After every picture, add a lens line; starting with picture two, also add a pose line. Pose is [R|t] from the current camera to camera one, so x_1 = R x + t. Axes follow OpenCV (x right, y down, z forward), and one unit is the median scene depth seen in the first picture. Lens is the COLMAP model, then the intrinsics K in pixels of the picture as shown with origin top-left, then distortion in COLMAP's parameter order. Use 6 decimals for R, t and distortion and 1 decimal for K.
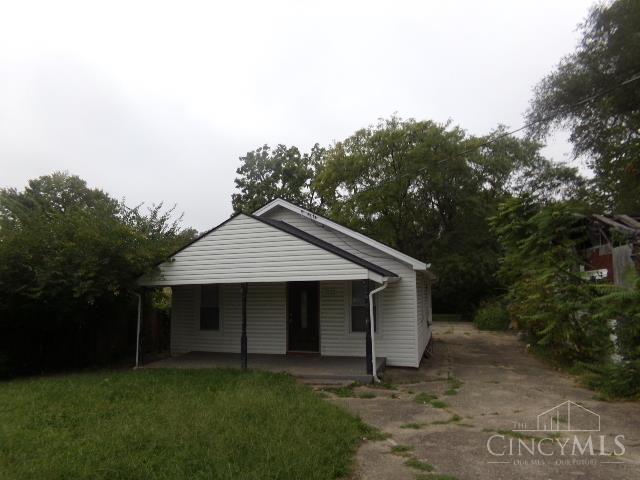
lens RADIAL K [[443.9, 0, 320.0], [0, 443.9, 240.0], [0, 0, 1]] dist [-0.078215, 0.117273]
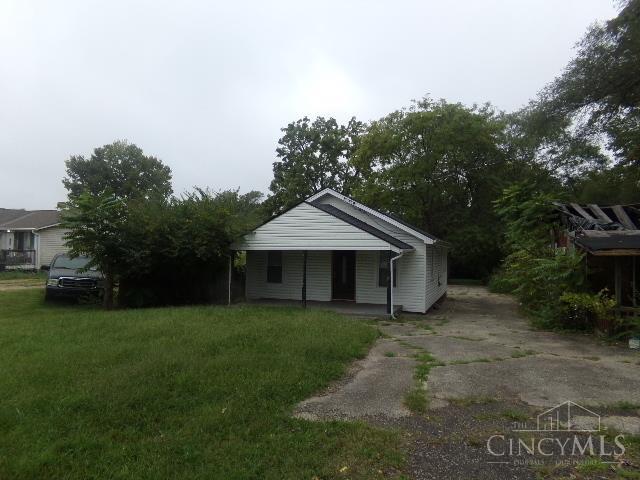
lens RADIAL K [[443.9, 0, 320.0], [0, 443.9, 240.0], [0, 0, 1]] dist [-0.078215, 0.117273]
pose [[0.996996, 0.026341, -0.072834, -0.004763], [-0.020019, 0.996077, 0.086197, -0.018775], [0.074819, -0.084480, 0.993612, -0.132114]]
